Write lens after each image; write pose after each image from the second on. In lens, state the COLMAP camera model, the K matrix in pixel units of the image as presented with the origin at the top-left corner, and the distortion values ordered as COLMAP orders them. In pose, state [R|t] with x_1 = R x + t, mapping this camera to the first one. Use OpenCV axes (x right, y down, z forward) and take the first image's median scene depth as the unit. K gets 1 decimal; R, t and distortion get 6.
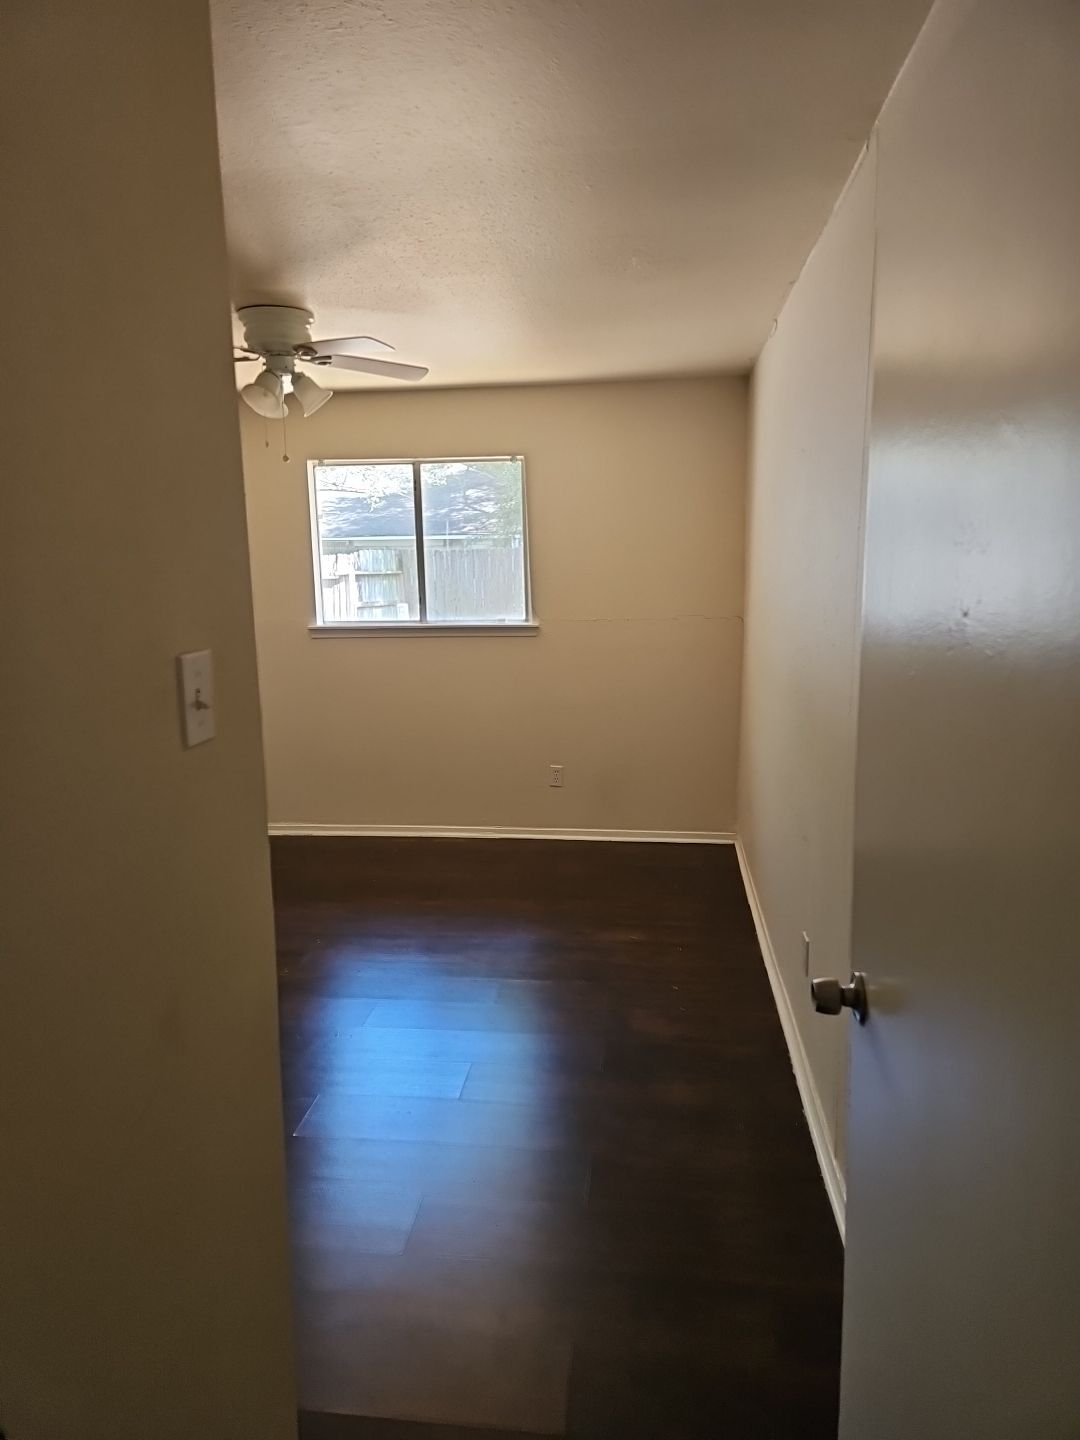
lens RADIAL K [[940.5, 0, 546.4], [0, 940.5, 710.1], [0, 0, 1]] dist [0.076435, -0.065413]
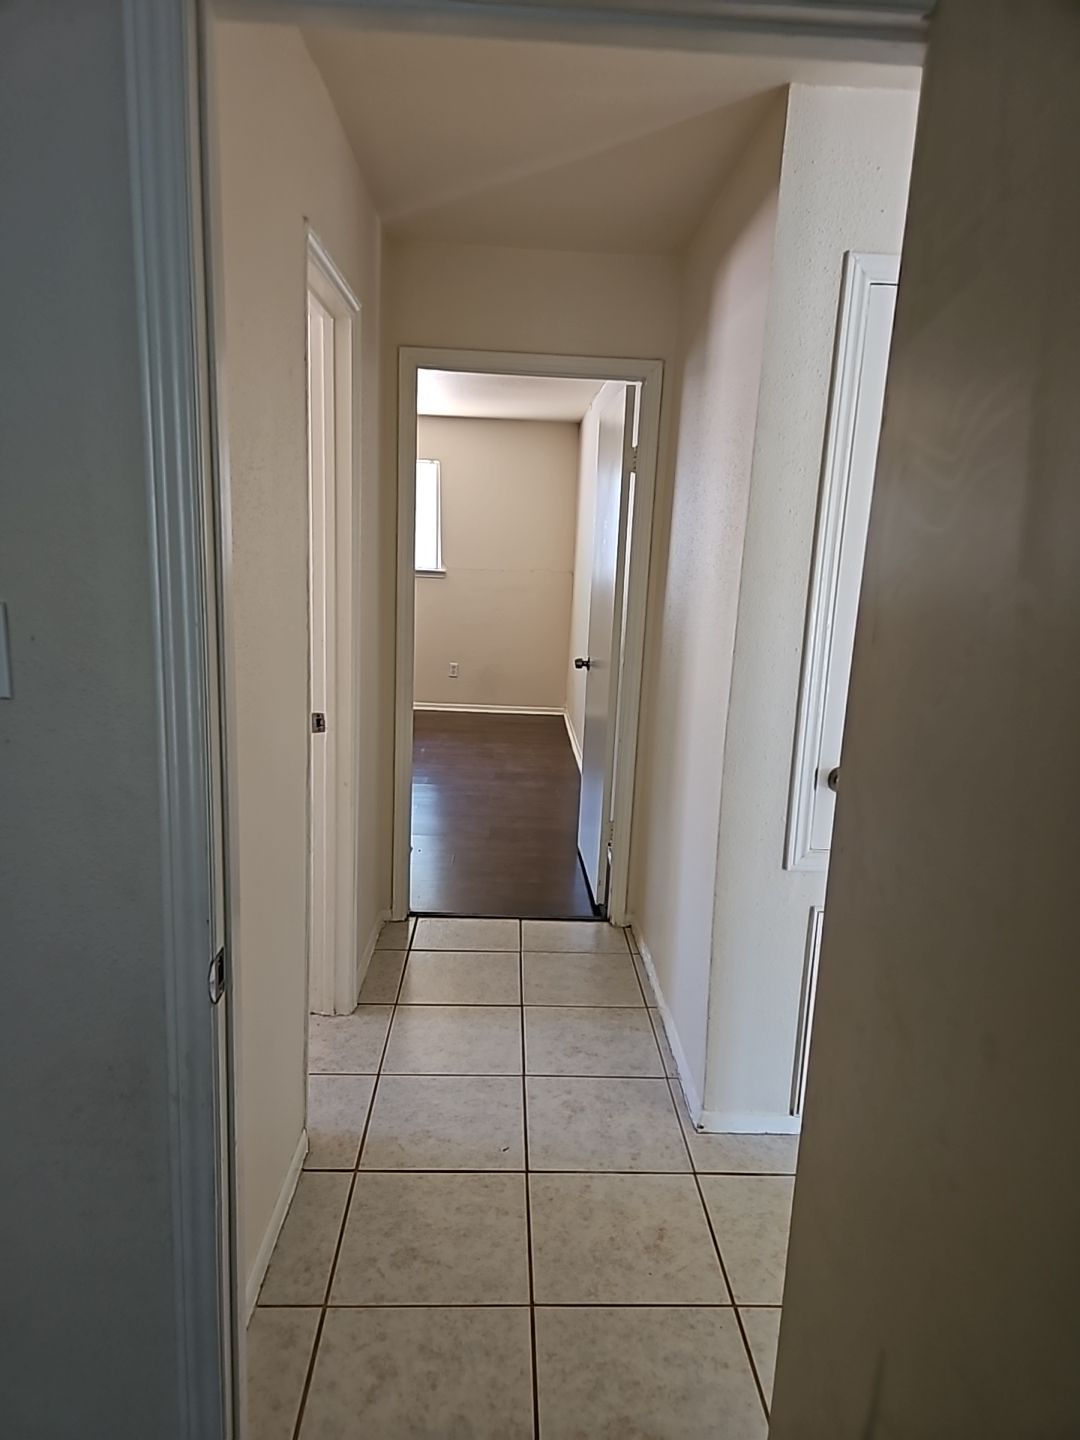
lens RADIAL K [[983.6, 0, 550.8], [0, 983.6, 726.7], [0, 0, 1]] dist [0.085060, -0.073674]
pose [[0.985813, 0.021359, 0.166481, -0.102833], [-0.027393, 0.999045, 0.034036, 0.107853], [-0.165595, -0.038113, 0.985457, -0.653753]]
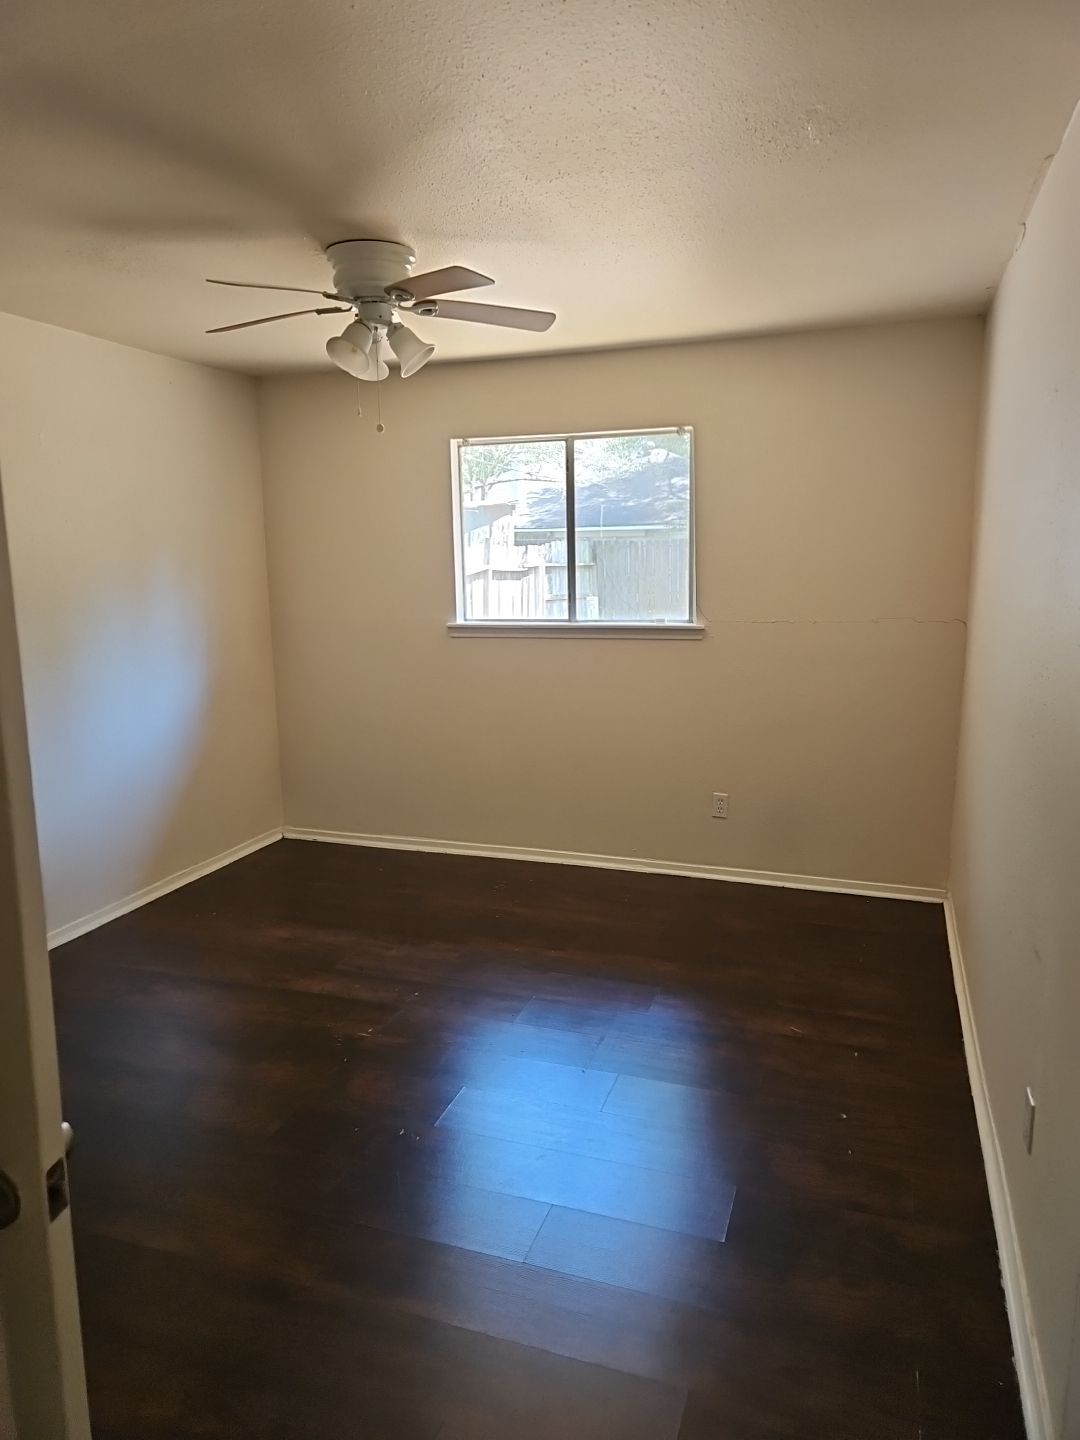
lens RADIAL K [[963.8, 0, 541.9], [0, 963.8, 714.8], [0, 0, 1]] dist [0.088479, -0.072057]
pose [[0.977008, 0.036907, -0.209983, 0.034784], [-0.034870, 0.999302, 0.013399, -0.017687], [0.210331, -0.005769, 0.977613, 0.117442]]
